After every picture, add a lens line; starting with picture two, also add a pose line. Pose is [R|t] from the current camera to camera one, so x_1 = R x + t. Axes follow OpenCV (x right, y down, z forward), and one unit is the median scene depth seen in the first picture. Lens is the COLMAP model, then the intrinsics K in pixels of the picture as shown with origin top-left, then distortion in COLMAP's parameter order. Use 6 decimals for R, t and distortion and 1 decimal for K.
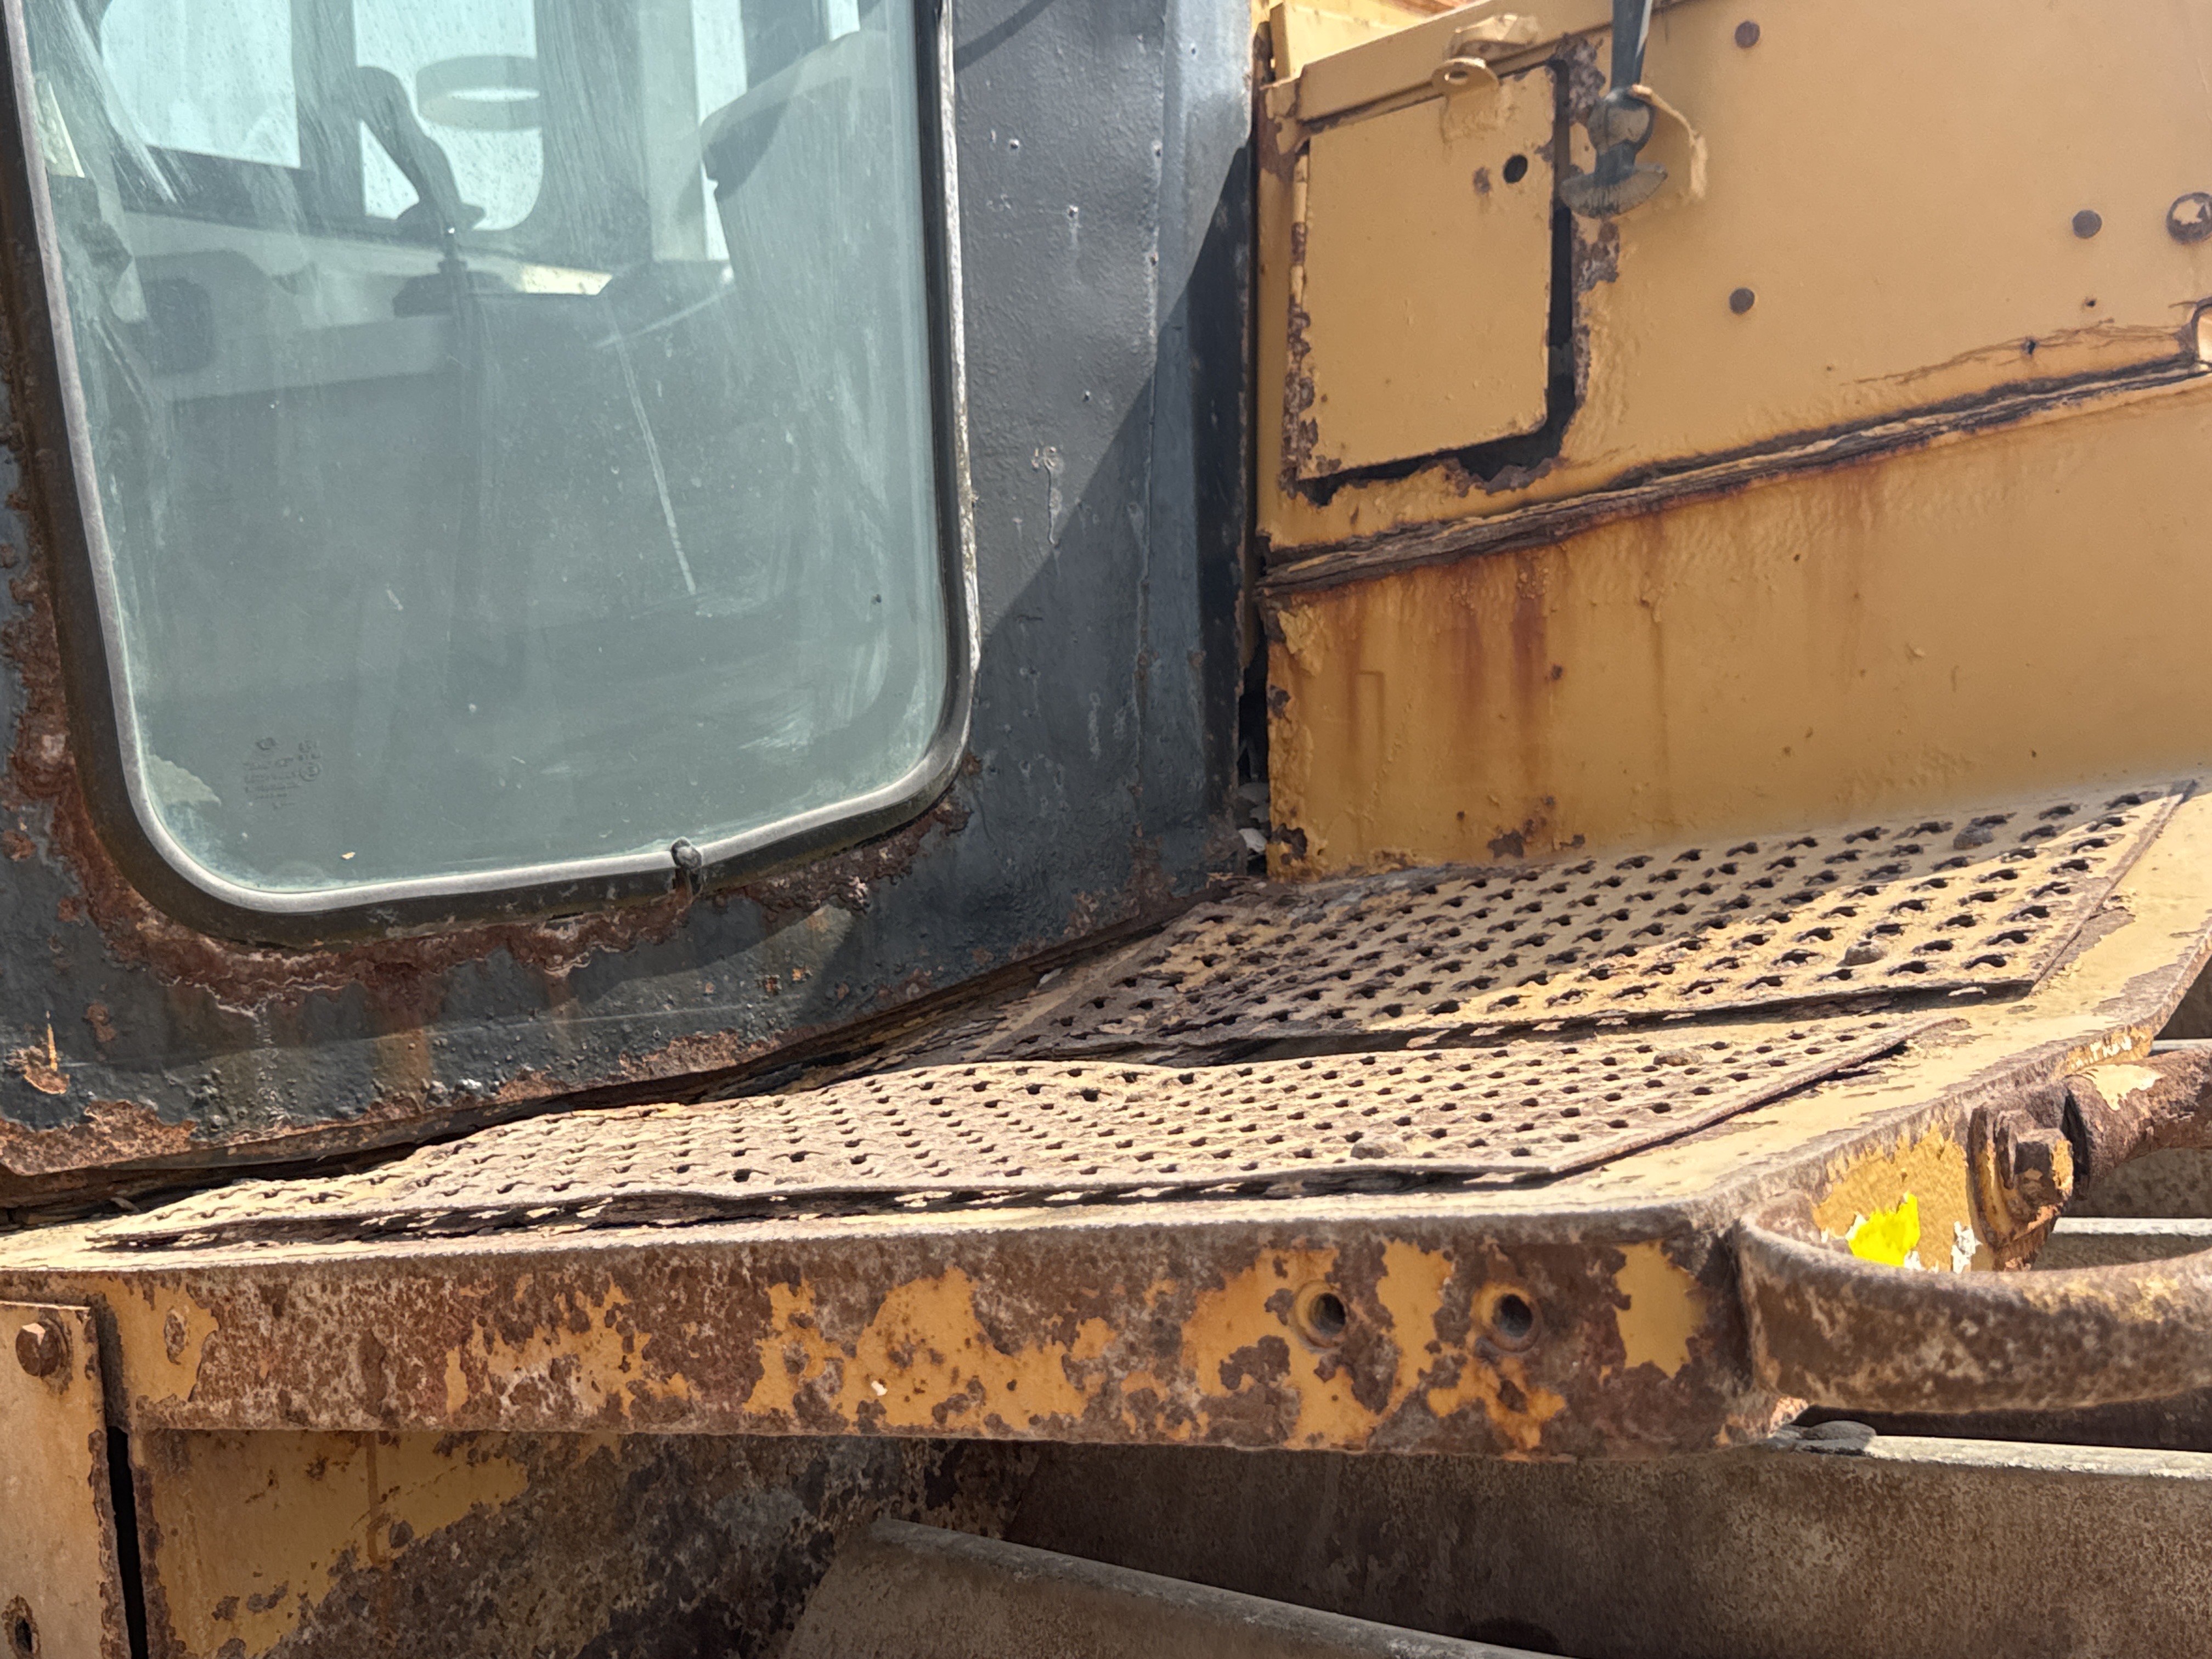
lens RADIAL K [[2678.5, 0, 1106.0], [0, 2678.5, 829.5], [0, 0, 1]] dist [0.199409, -0.507096]
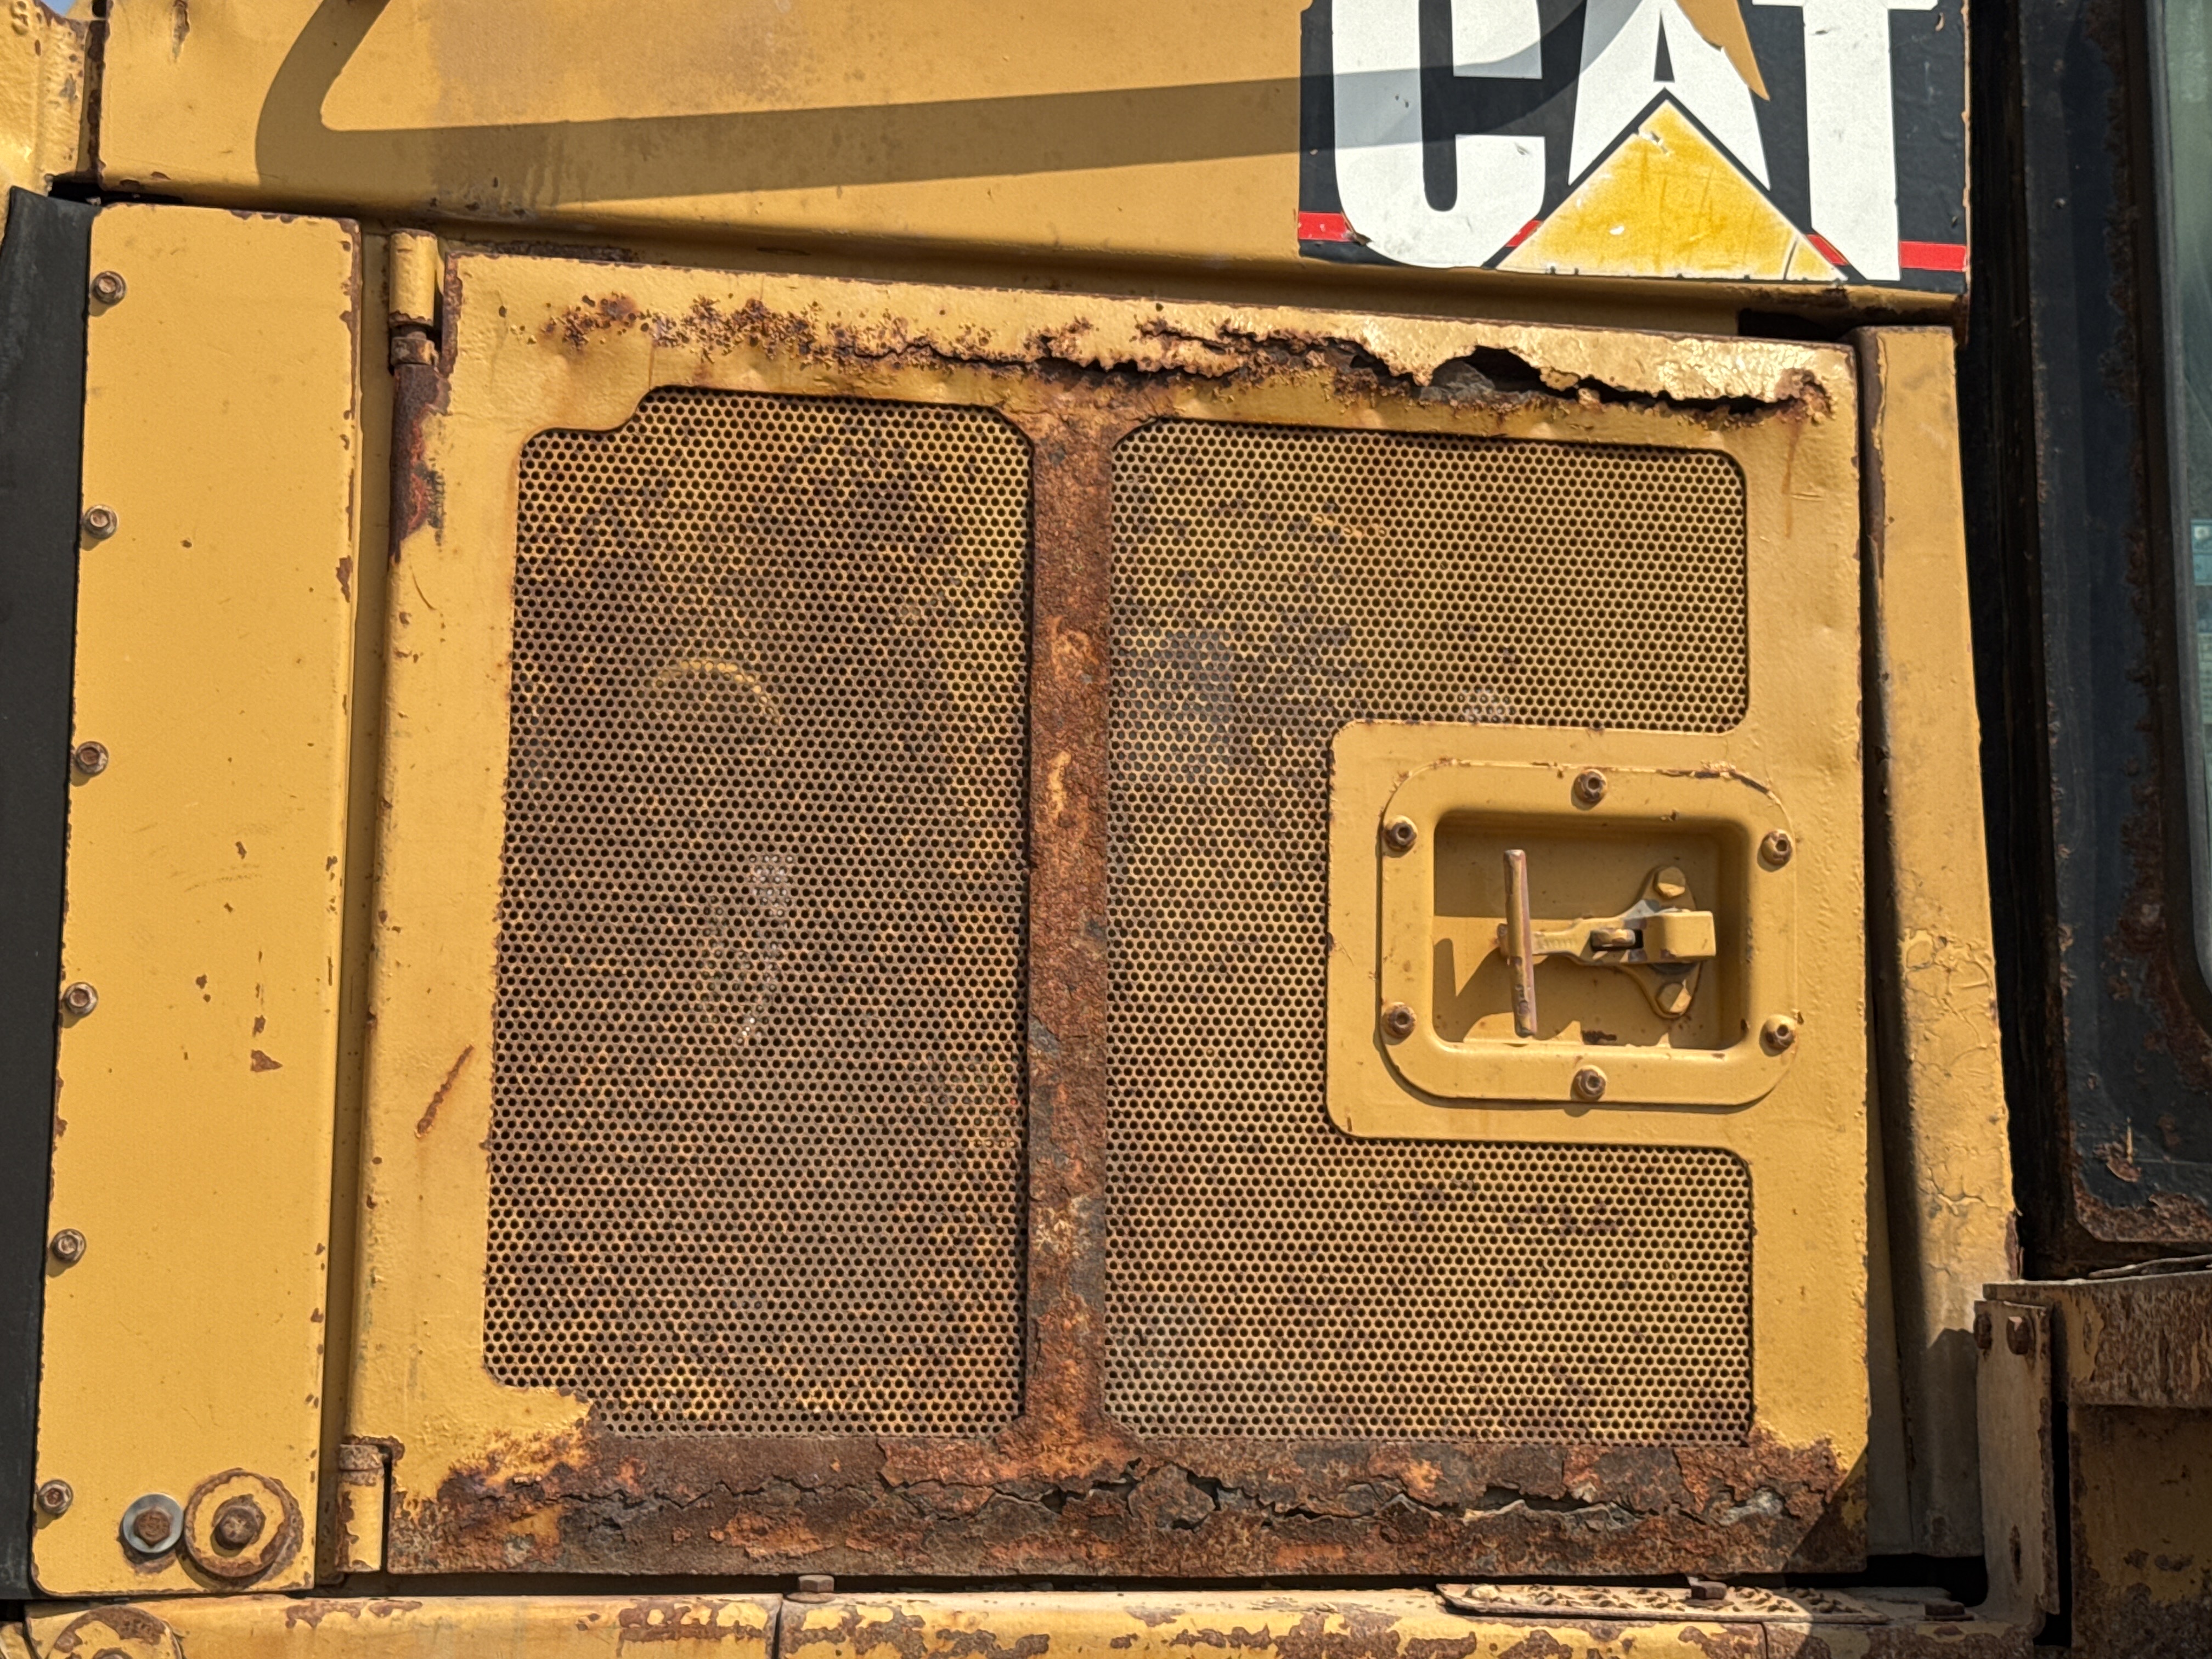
lens RADIAL K [[3379.0, 0, 1106.0], [0, 3379.0, 829.5], [0, 0, 1]] dist [0.149458, -0.124736]
pose [[0.610128, 0.015230, -0.792157, 0.511318], [-0.081076, 0.995767, -0.043302, 0.034522], [0.788144, 0.090644, 0.608780, -0.326710]]
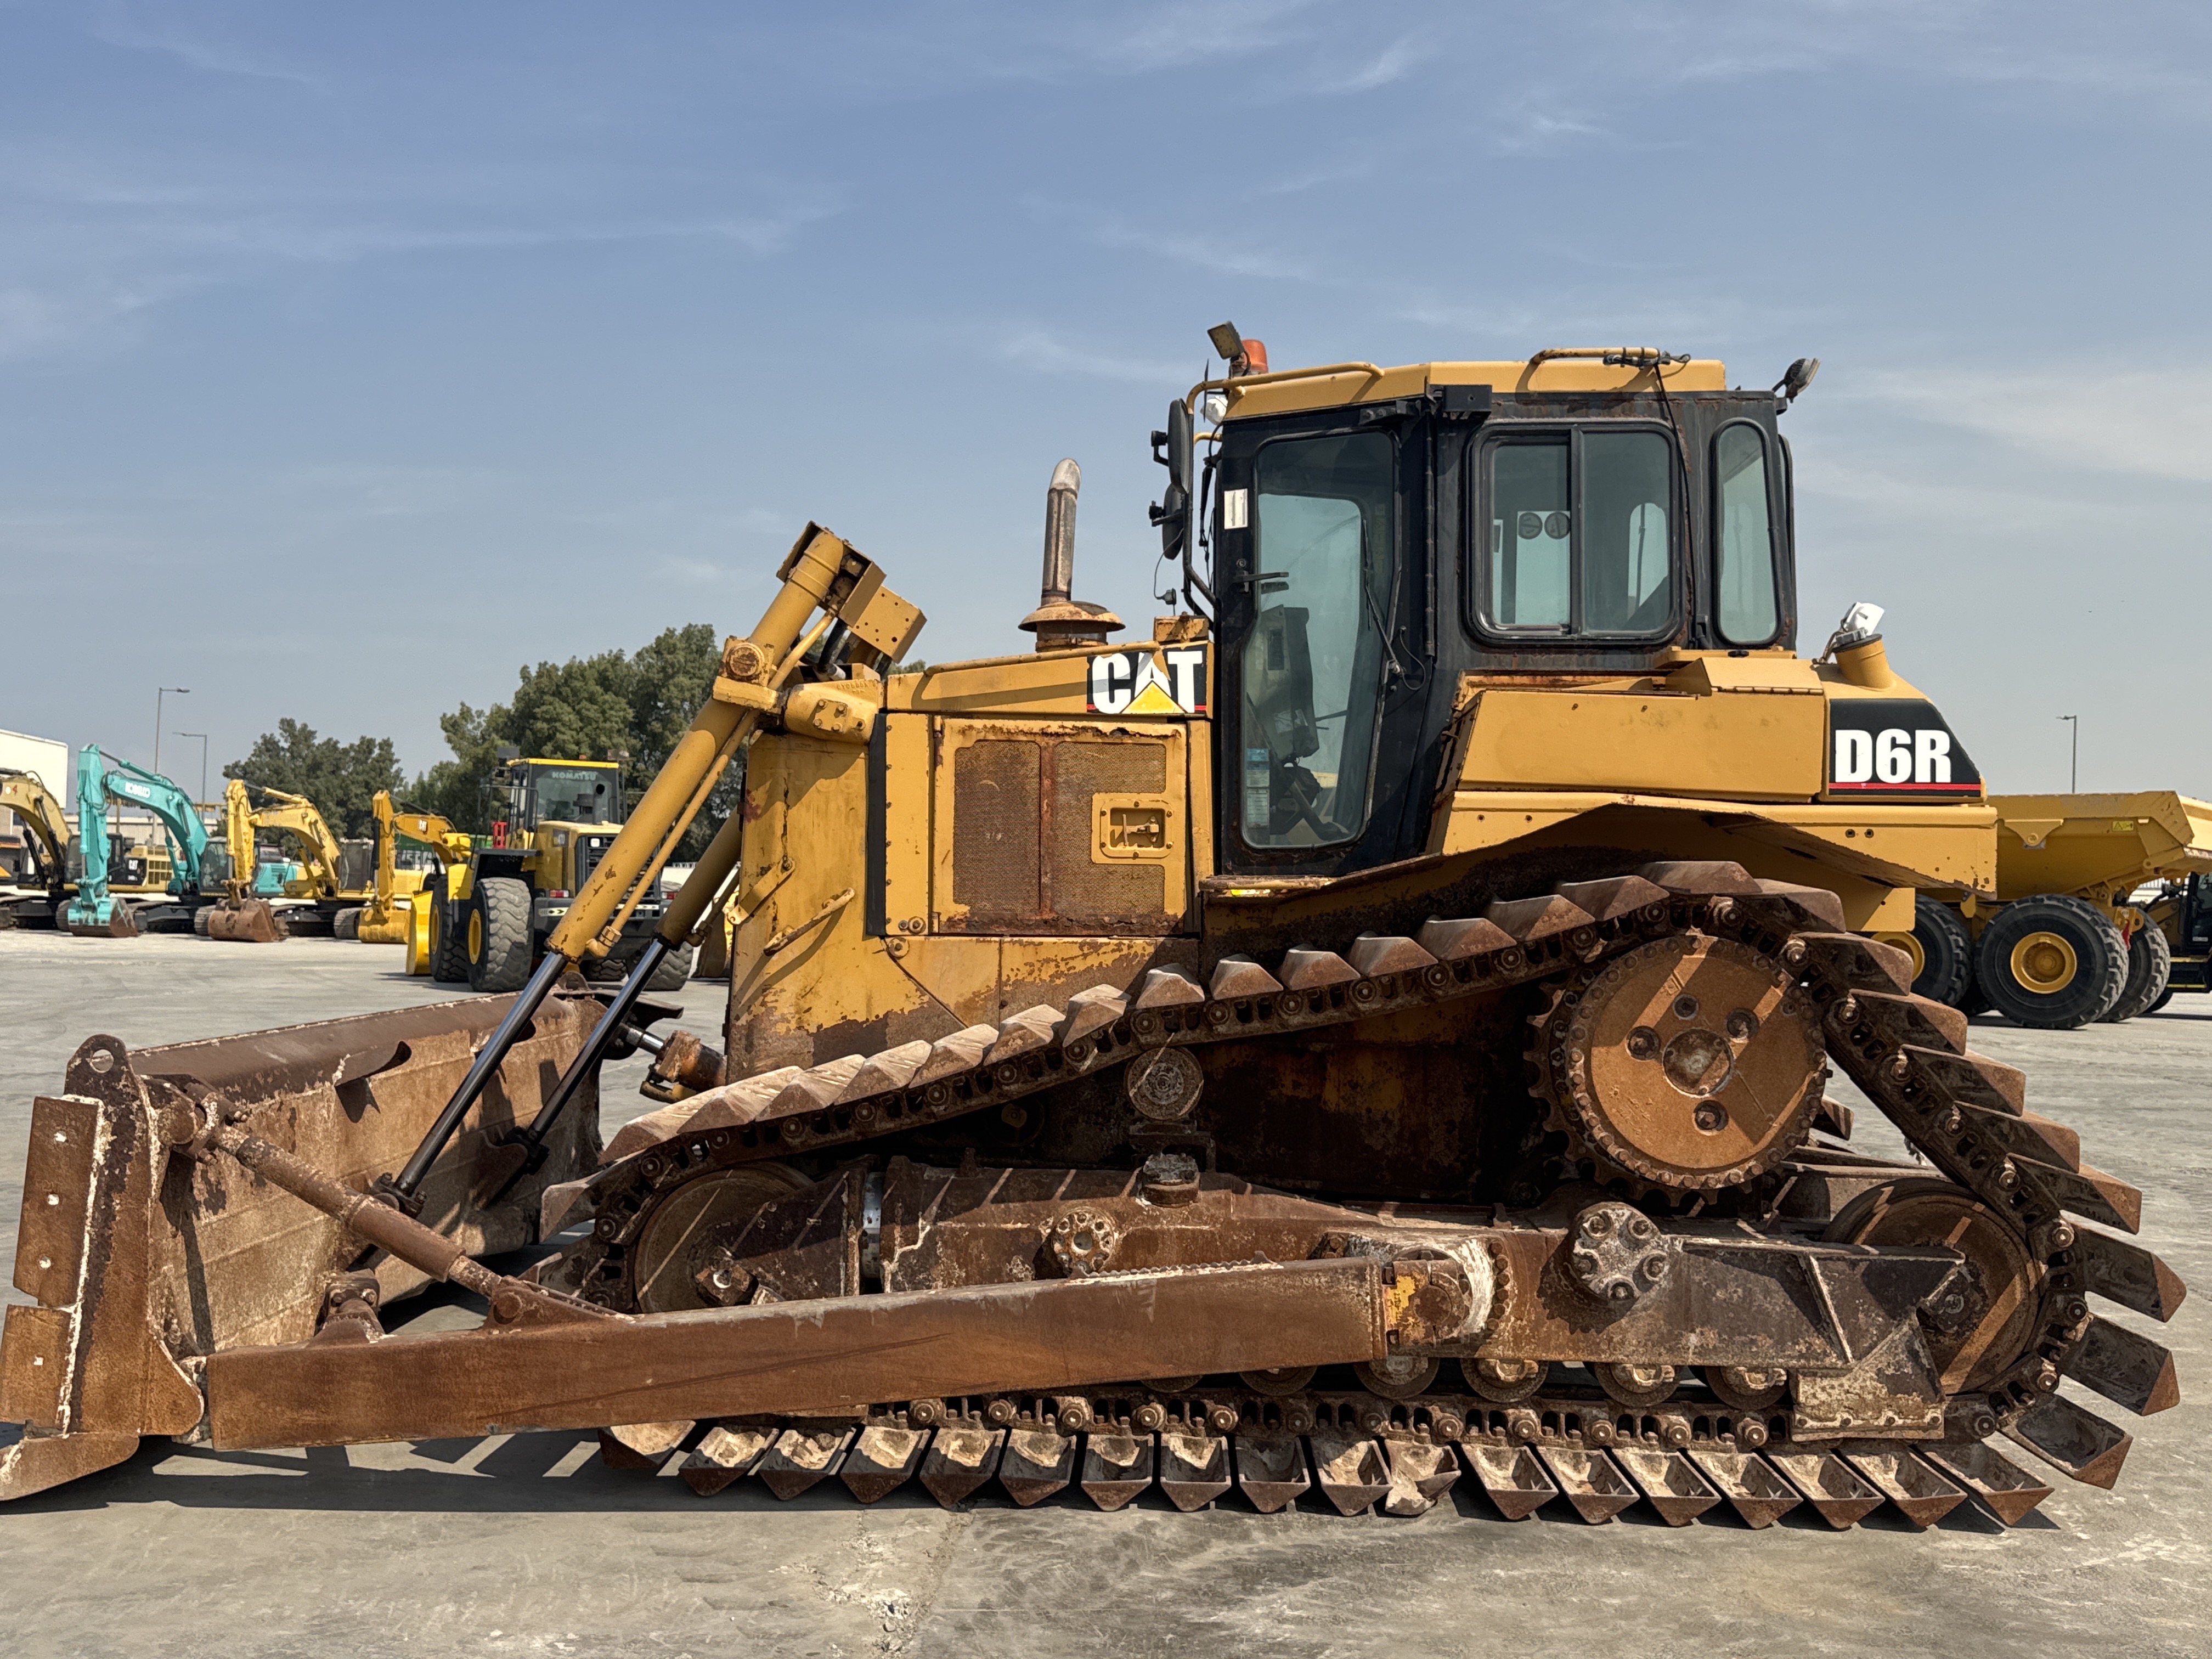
lens RADIAL K [[2074.7, 0, 1106.0], [0, 2074.7, 829.5], [0, 0, 1]] dist [0.222932, 0.000562]
pose [[0.559664, 0.081890, -0.824664, 3.539806], [-0.071962, 0.996149, 0.050081, -0.235829], [0.825589, 0.031316, 0.563402, -2.153632]]
